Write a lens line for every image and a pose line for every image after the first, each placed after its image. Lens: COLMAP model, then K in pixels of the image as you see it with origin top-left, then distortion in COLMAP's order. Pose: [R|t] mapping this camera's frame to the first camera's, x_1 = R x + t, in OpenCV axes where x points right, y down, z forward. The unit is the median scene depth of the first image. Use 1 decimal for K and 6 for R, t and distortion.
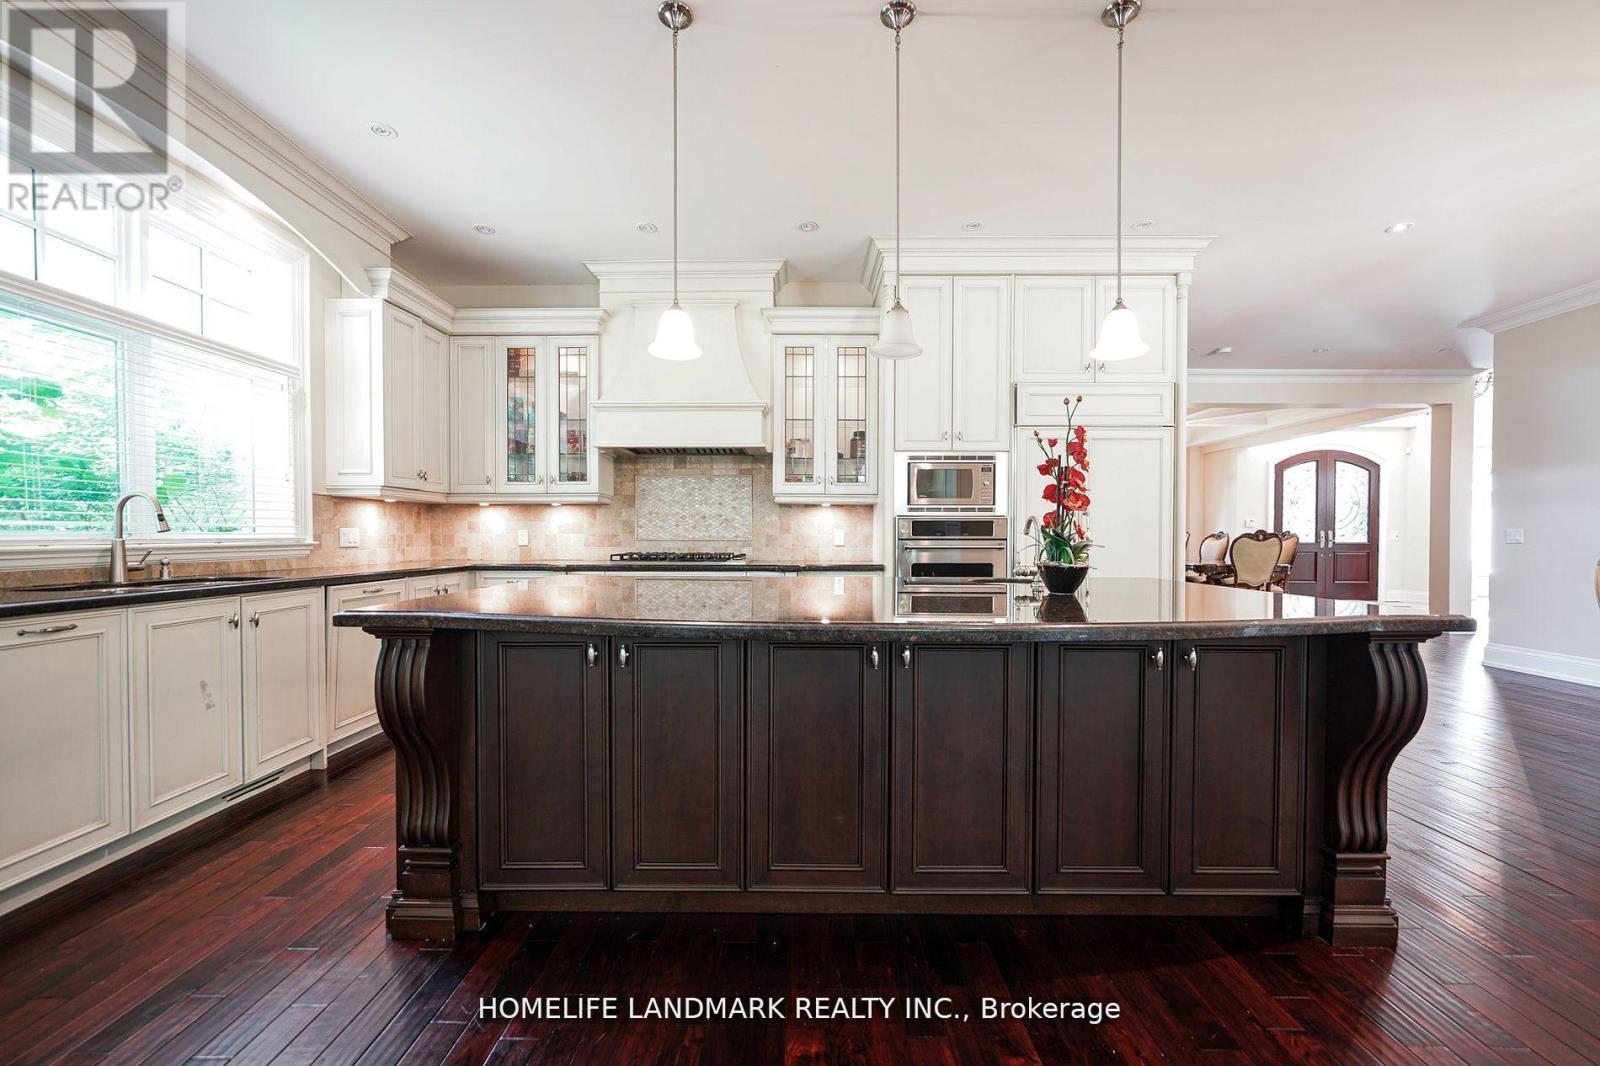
lens RADIAL K [[642.1, 0, 795.1], [0, 642.1, 540.7], [0, 0, 1]] dist [-0.003212, 0.000818]
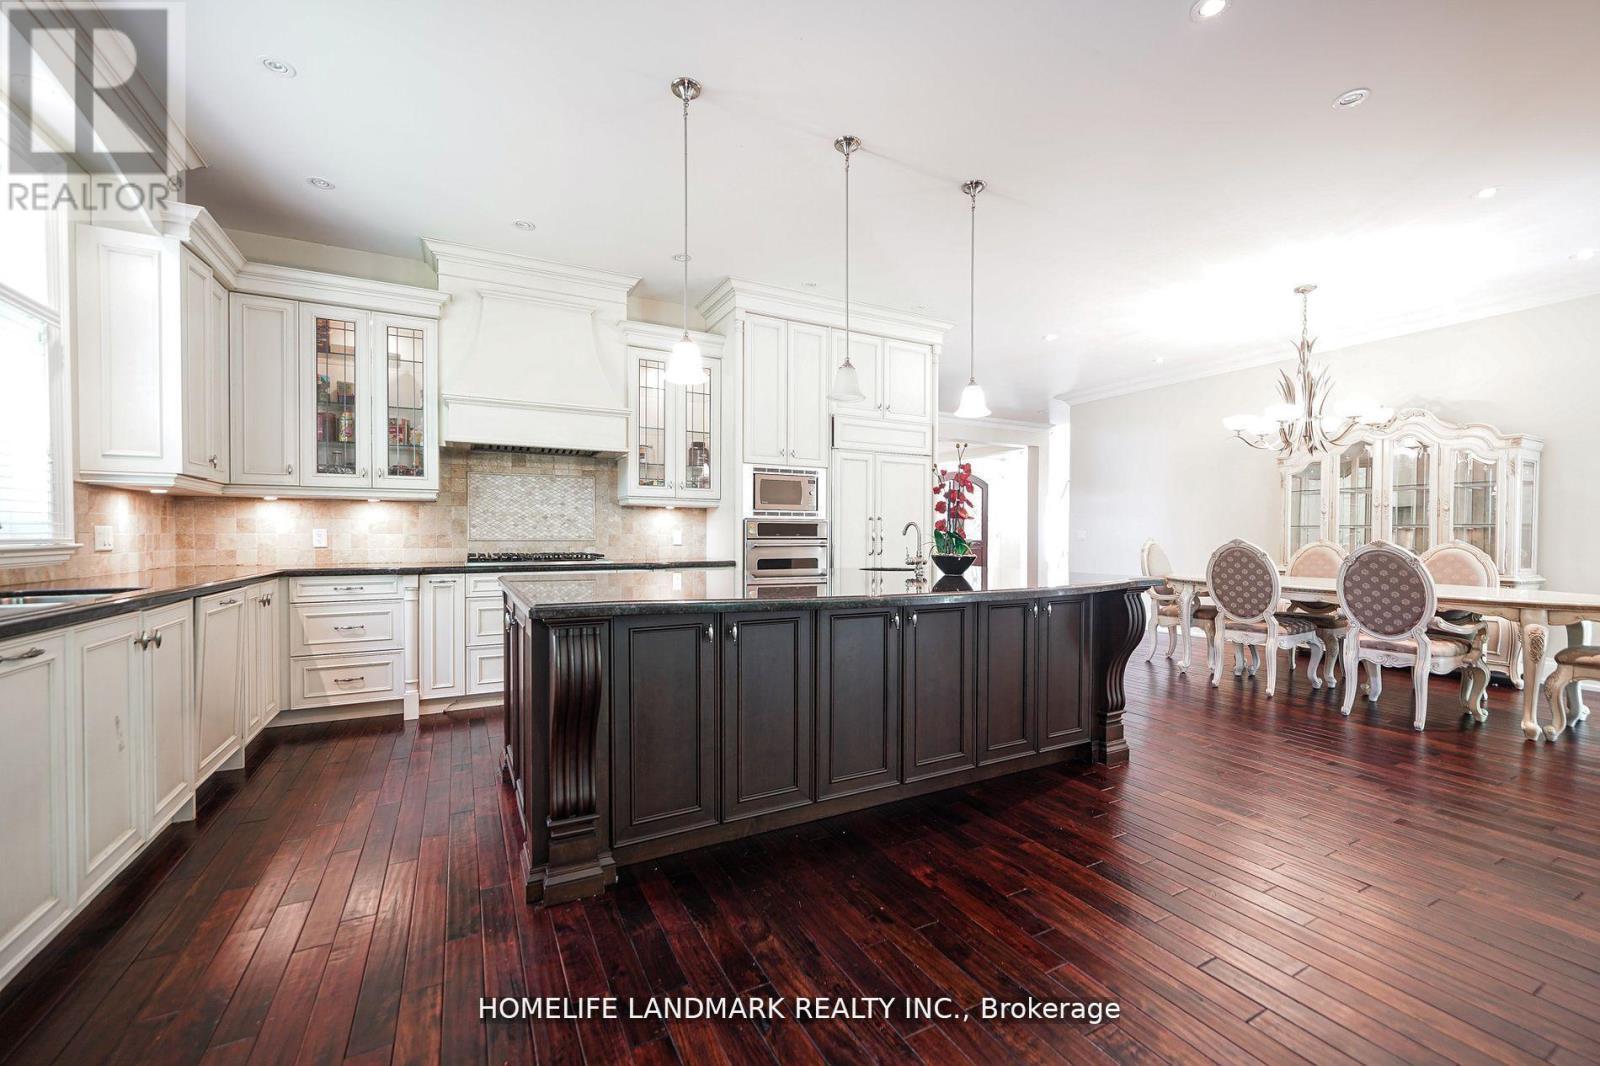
lens RADIAL K [[642.1, 0, 797.1], [0, 642.1, 538.9], [0, 0, 1]] dist [-0.003212, 0.000818]
pose [[0.877652, -0.002462, 0.479292, -0.316475], [0.003634, 0.999992, -0.001517, -0.000037], [-0.479284, 0.003073, 0.877654, -0.065747]]
